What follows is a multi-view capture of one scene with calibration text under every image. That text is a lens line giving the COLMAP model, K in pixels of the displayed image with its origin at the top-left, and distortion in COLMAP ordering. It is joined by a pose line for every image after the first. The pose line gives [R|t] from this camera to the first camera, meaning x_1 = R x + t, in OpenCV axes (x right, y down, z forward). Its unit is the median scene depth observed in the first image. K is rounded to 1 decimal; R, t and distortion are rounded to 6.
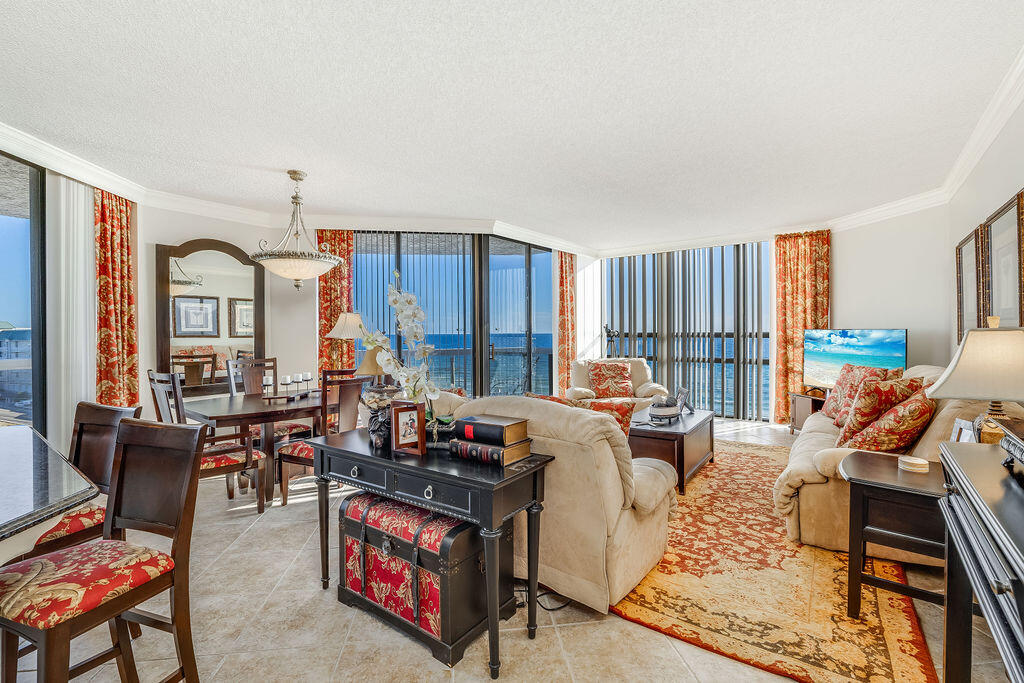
lens RADIAL K [[457.8, 0, 513.3], [0, 457.8, 333.0], [0, 0, 1]] dist [-0.002370, -0.000296]
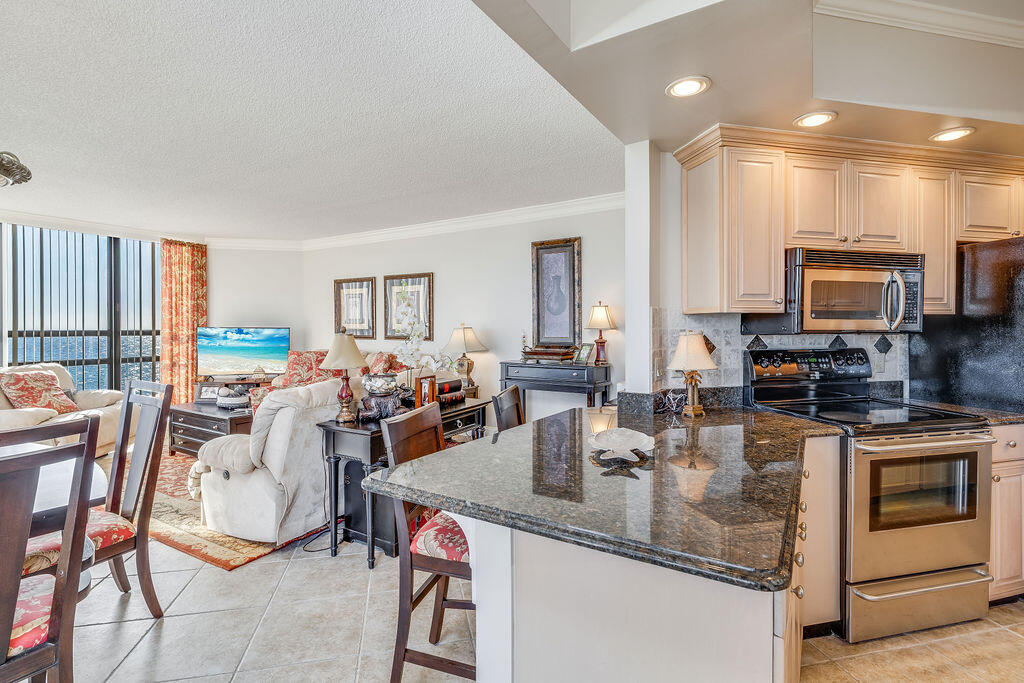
lens RADIAL K [[483.4, 0, 511.1], [0, 483.4, 331.0], [0, 0, 1]] dist [-0.003042, 0.000421]
pose [[-0.091458, -0.001729, 0.995807, -0.715988], [0.001411, 0.999997, 0.001866, -0.000690], [-0.995808, 0.001576, -0.091455, 0.349737]]
